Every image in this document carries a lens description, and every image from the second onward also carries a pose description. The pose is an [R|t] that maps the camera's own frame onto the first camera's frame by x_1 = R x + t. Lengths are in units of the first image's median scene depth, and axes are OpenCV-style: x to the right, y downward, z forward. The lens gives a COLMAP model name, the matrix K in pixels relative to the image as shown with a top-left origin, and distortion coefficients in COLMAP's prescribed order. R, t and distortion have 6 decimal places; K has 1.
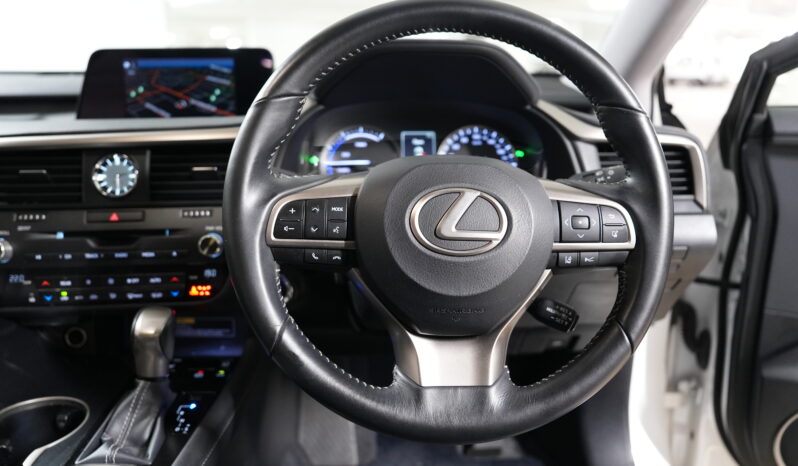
lens RADIAL K [[543.4, 0, 399.0], [0, 543.4, 233.0], [0, 0, 1]] dist [-0.119783, 0.086149]
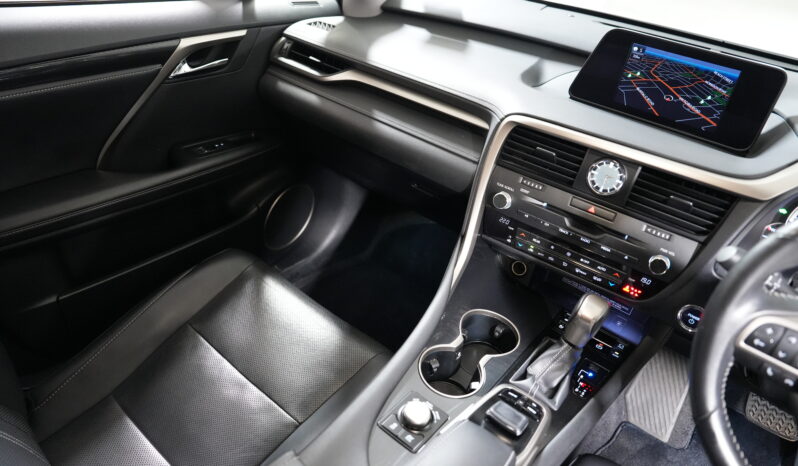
lens RADIAL K [[543.4, 0, 399.0], [0, 543.4, 233.0], [0, 0, 1]] dist [-0.119783, 0.086149]
pose [[0.745646, 0.428876, -0.509978, -0.218507], [-0.290268, 0.897967, 0.330757, -0.262809], [0.599797, -0.098597, 0.794054, -0.256792]]
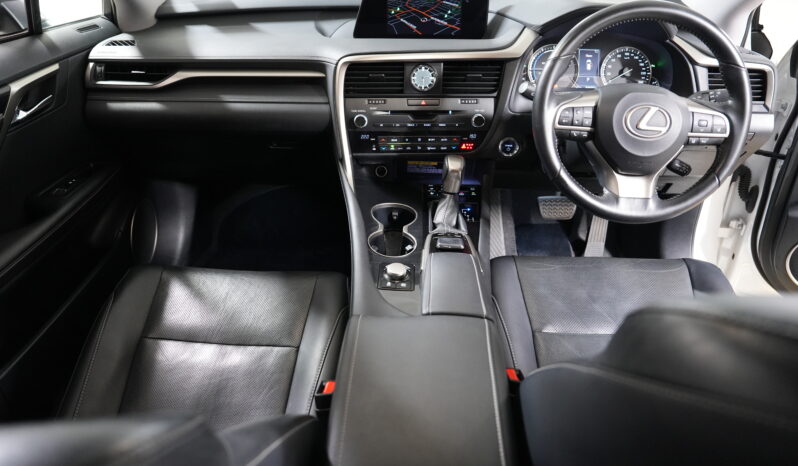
lens RADIAL K [[543.4, 0, 399.0], [0, 543.4, 233.0], [0, 0, 1]] dist [-0.119783, 0.086149]
pose [[0.996469, 0.044038, -0.071483, -0.476489], [-0.023229, 0.962770, 0.269323, -0.093872], [0.080682, -0.266711, 0.960393, -0.824161]]
